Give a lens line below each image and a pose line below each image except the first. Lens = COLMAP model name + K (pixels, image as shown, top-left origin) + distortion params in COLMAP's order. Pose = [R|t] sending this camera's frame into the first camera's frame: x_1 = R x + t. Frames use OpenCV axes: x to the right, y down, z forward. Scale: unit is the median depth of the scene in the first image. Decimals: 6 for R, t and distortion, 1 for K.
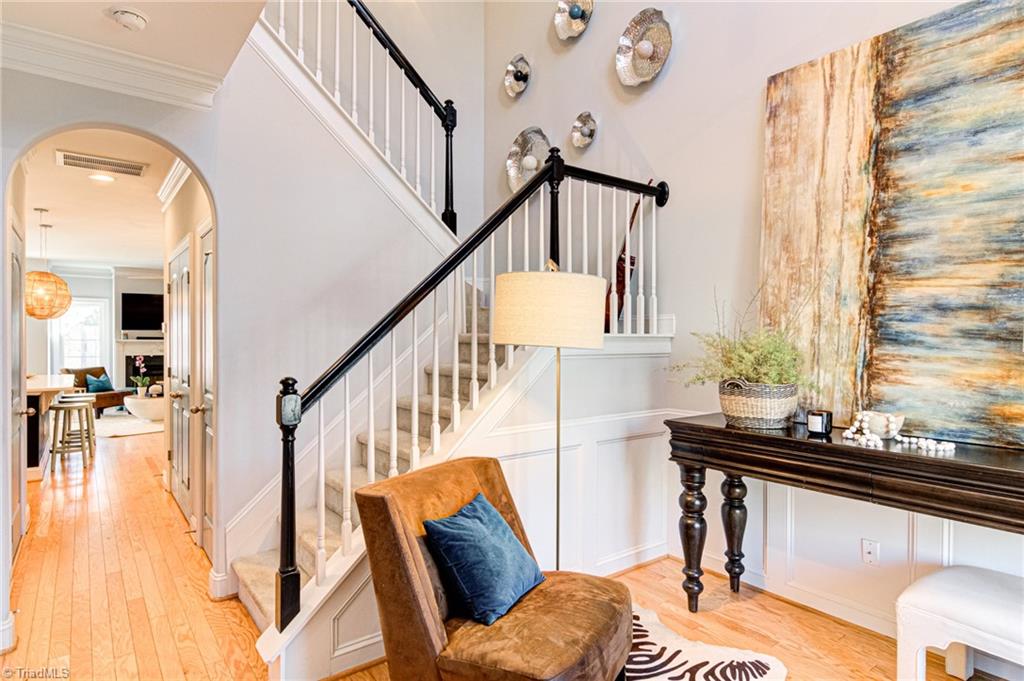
lens RADIAL K [[574.8, 0, 512.6], [0, 574.8, 340.9], [0, 0, 1]] dist [0.004605, -0.001823]
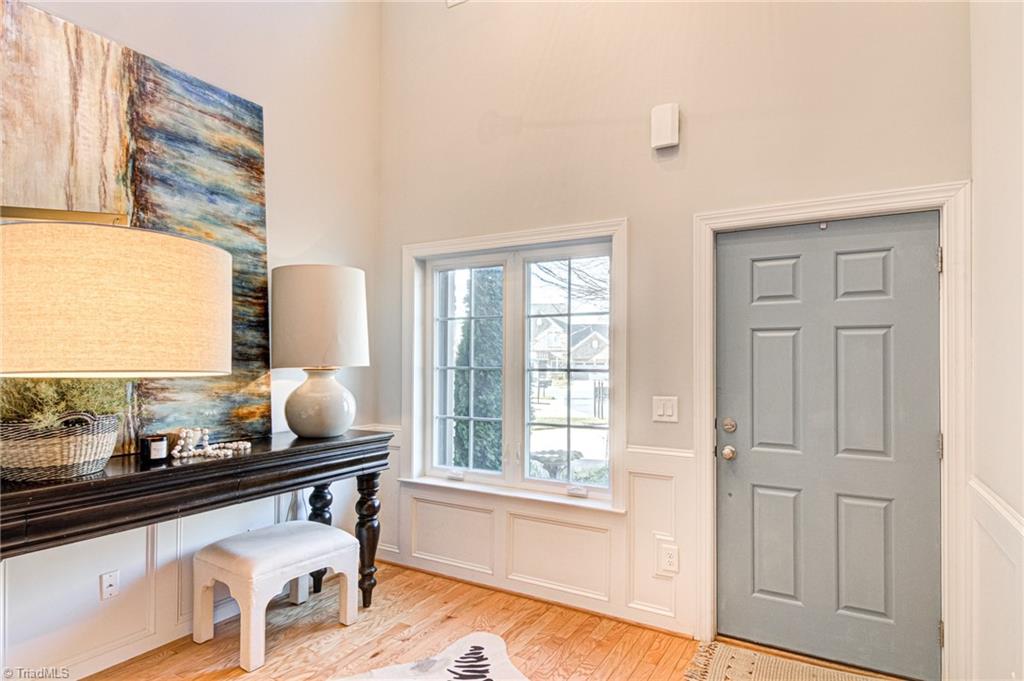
lens RADIAL K [[574.8, 0, 506.2], [0, 574.8, 357.2], [0, 0, 1]] dist [0.004605, -0.001823]
pose [[-0.385574, 0.003043, 0.922672, -0.529110], [0.001782, 0.999995, -0.002553, -0.002562], [-0.922675, 0.000660, -0.385578, 0.810708]]
